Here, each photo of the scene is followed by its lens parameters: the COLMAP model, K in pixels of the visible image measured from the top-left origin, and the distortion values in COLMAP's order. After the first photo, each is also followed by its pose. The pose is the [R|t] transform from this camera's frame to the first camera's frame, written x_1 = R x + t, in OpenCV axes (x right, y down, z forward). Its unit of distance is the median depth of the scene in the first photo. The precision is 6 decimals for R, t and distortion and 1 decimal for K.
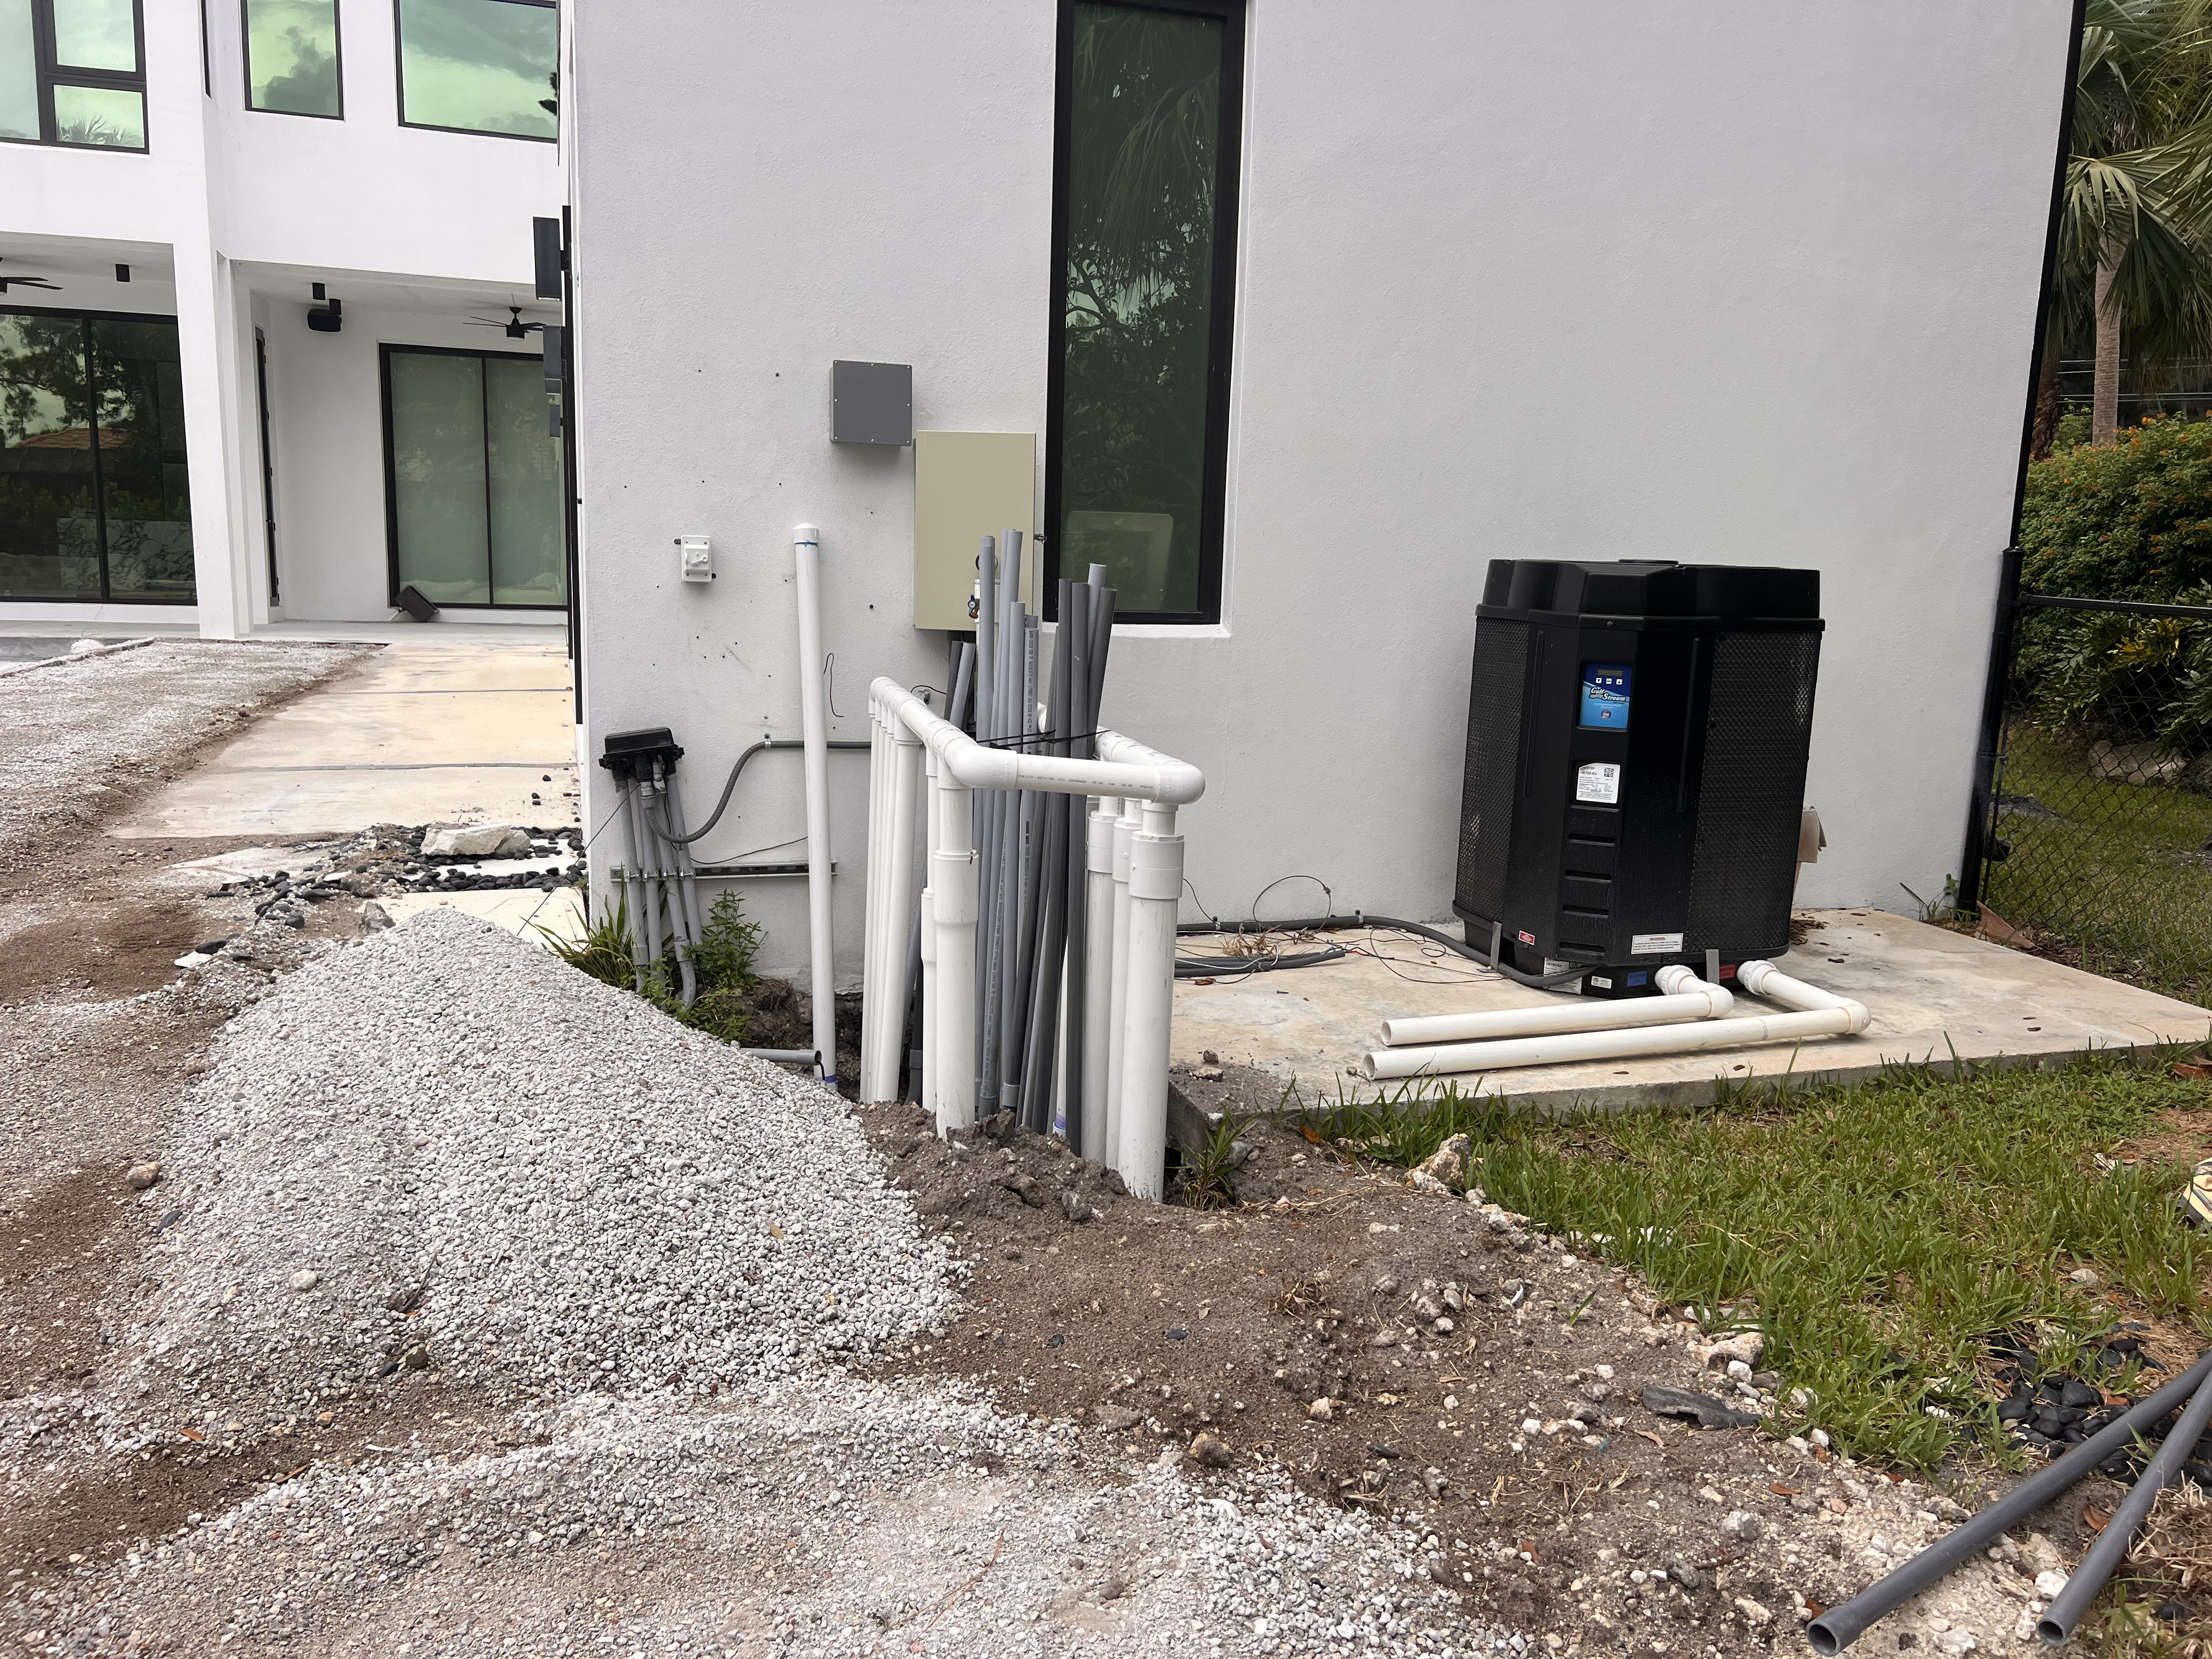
lens RADIAL K [[1667.3, 0, 1104.9], [0, 1667.3, 836.4], [0, 0, 1]] dist [0.028903, -0.019178]
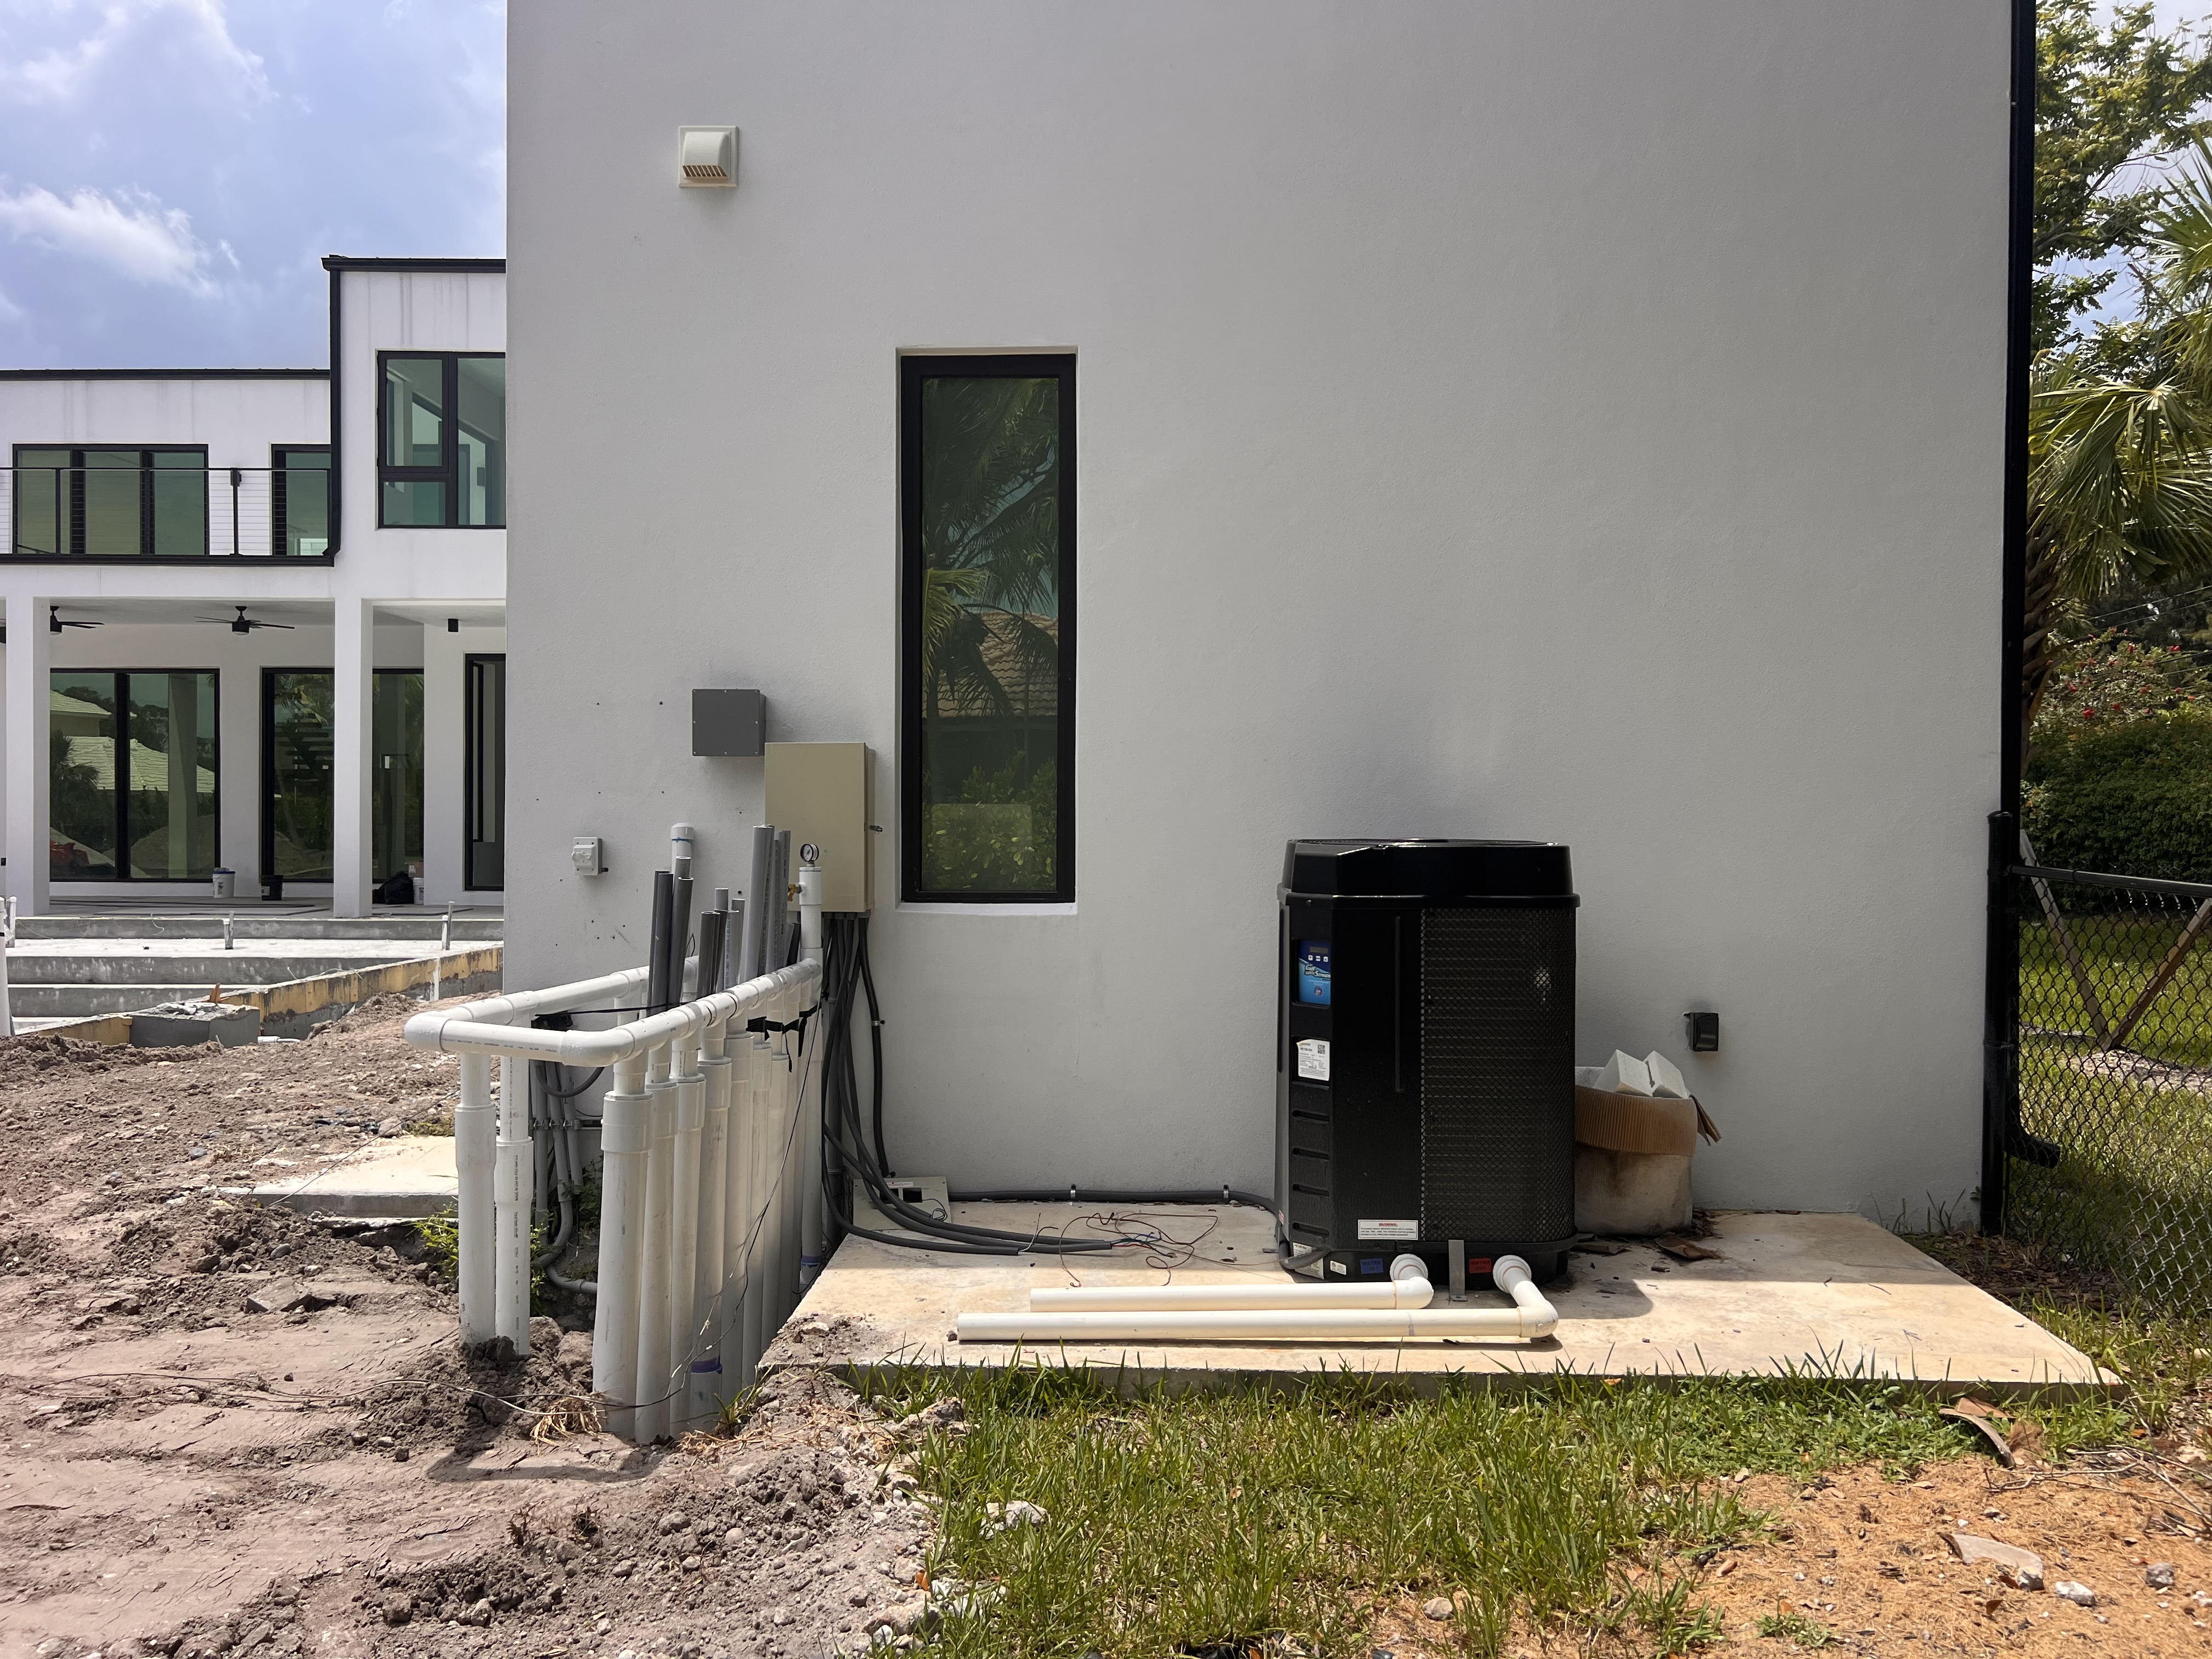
lens RADIAL K [[1667.3, 0, 1107.3], [0, 1667.3, 824.3], [0, 0, 1]] dist [0.028903, -0.019178]
pose [[0.938854, -0.026753, -0.343275, 0.513022], [-0.030629, 0.986535, -0.160655, -0.006748], [0.342951, 0.161346, 0.925393, 0.012435]]
